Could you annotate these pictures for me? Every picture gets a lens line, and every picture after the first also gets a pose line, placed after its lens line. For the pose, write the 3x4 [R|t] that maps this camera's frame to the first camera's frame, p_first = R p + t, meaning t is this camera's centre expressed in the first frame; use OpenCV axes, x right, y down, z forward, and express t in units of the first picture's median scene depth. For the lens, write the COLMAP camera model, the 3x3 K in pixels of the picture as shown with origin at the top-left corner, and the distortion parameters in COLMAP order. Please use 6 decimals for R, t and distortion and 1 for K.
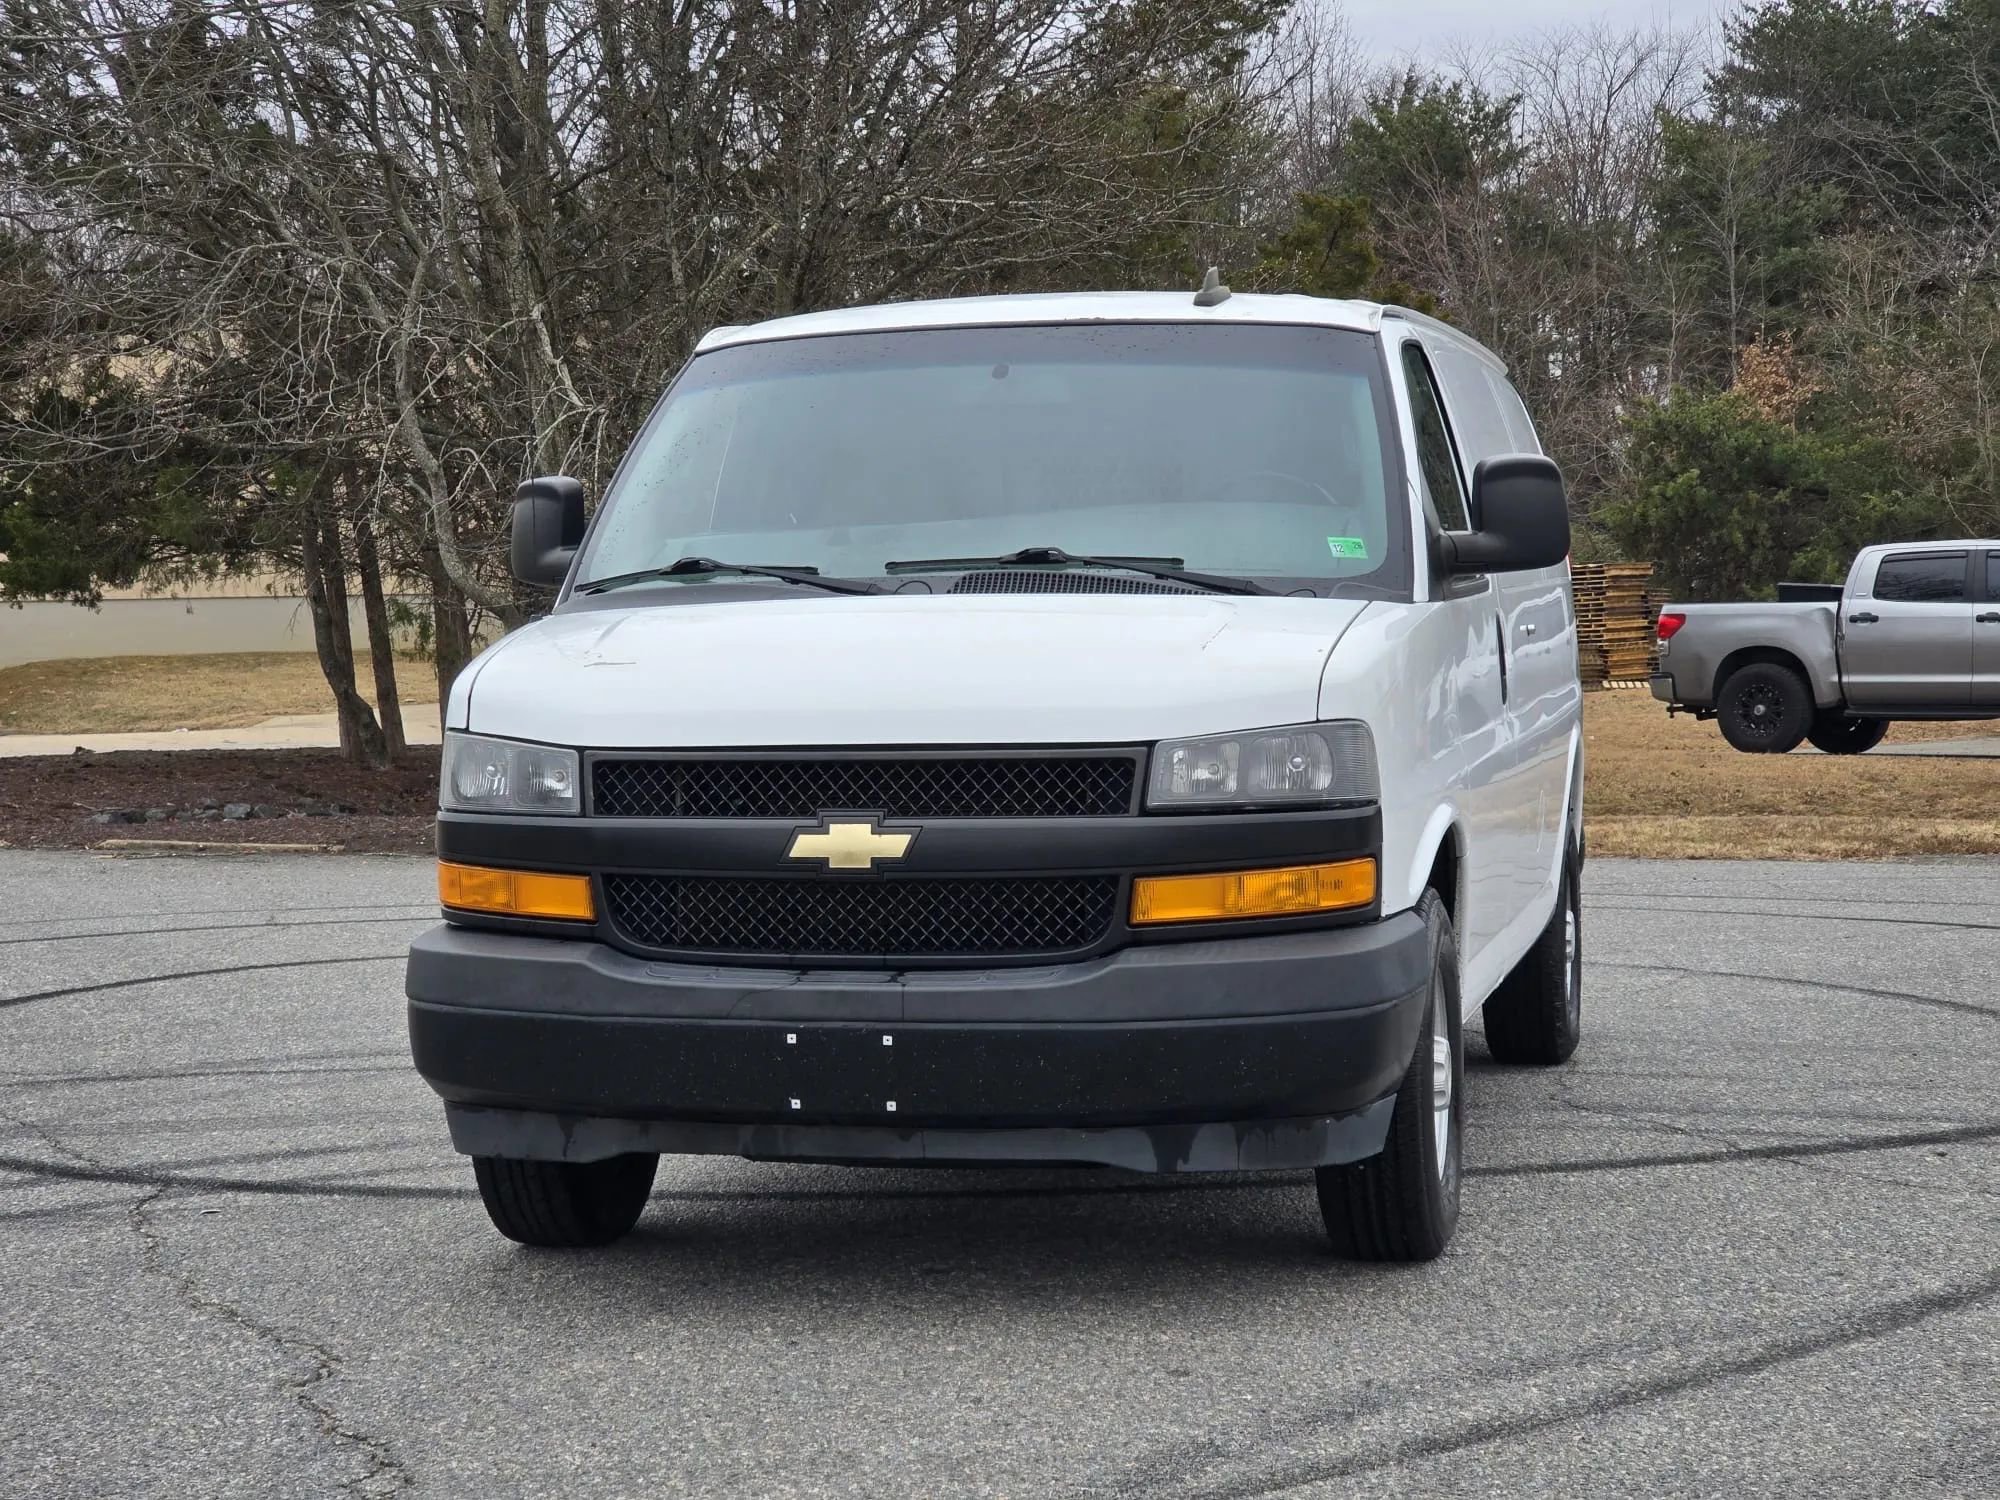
lens RADIAL K [[3776.5, 0, 996.6], [0, 3776.5, 835.7], [0, 0, 1]] dist [-0.507385, 6.860557]
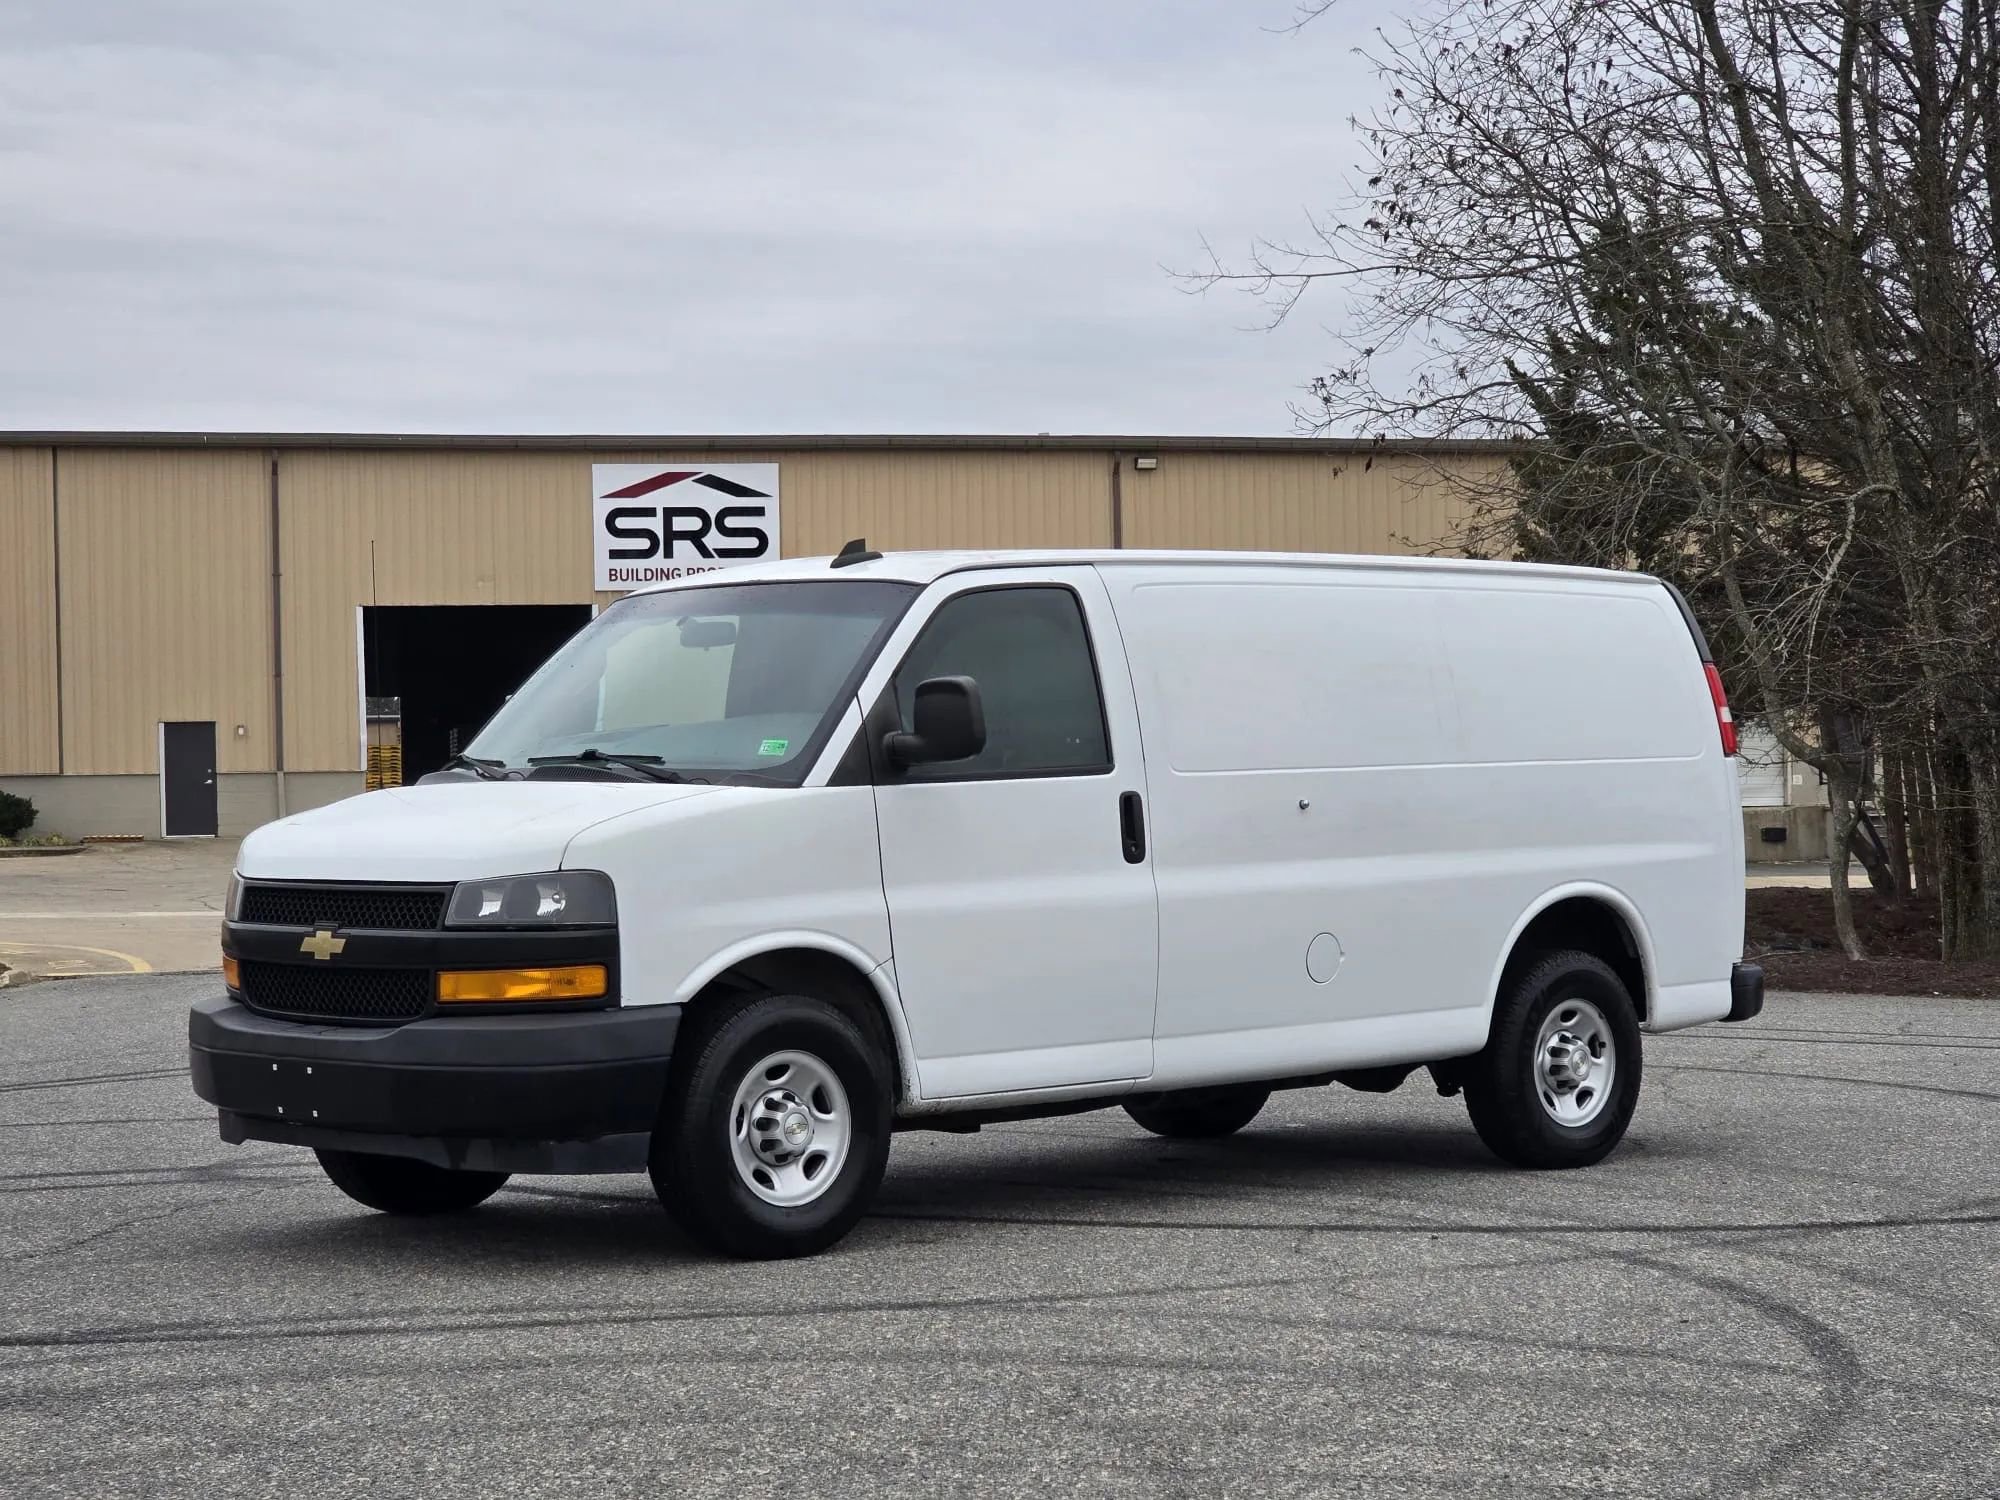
lens RADIAL K [[3776.5, 0, 996.6], [0, 3776.5, 835.7], [0, 0, 1]] dist [-0.507385, 6.860557]
pose [[0.819567, 0.012577, -0.572846, 1.053855], [-0.034287, 0.999044, -0.027121, -0.009776], [0.571957, 0.041869, 0.819214, -0.106654]]
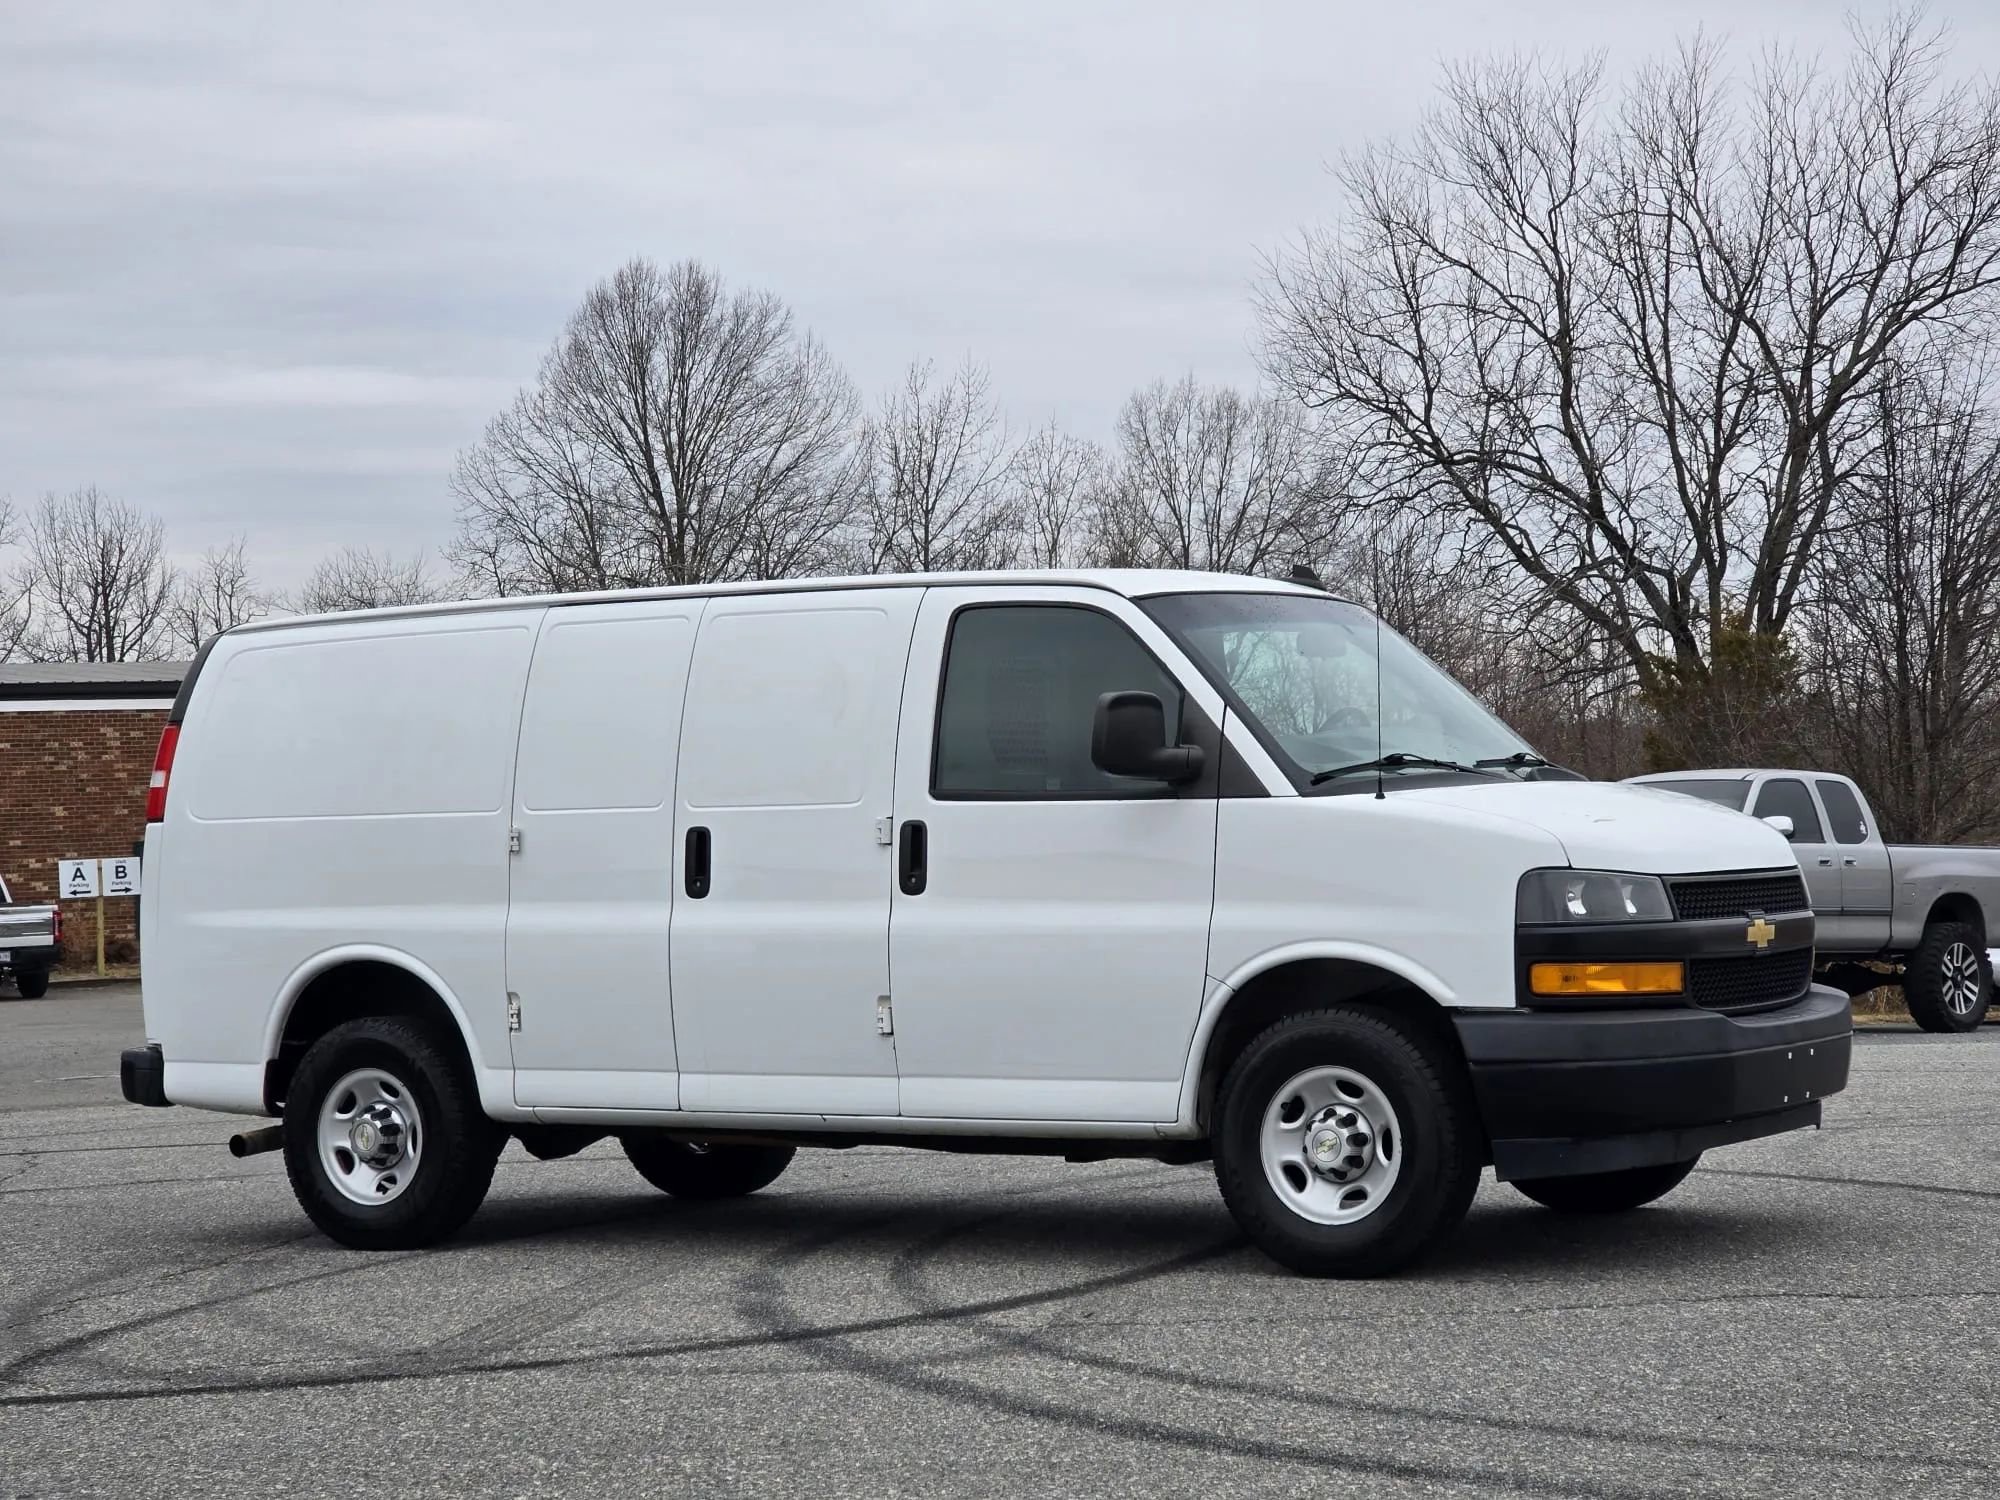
lens RADIAL K [[3853.2, 0, 1000.0], [0, 3853.2, 750.0], [0, 0, 1]] dist [-0.305393, 3.874337]
pose [[0.322432, 0.027501, 0.946193, -1.620755], [0.087207, 0.994464, -0.058622, -0.006782], [-0.942567, 0.101416, 0.318249, 0.769957]]
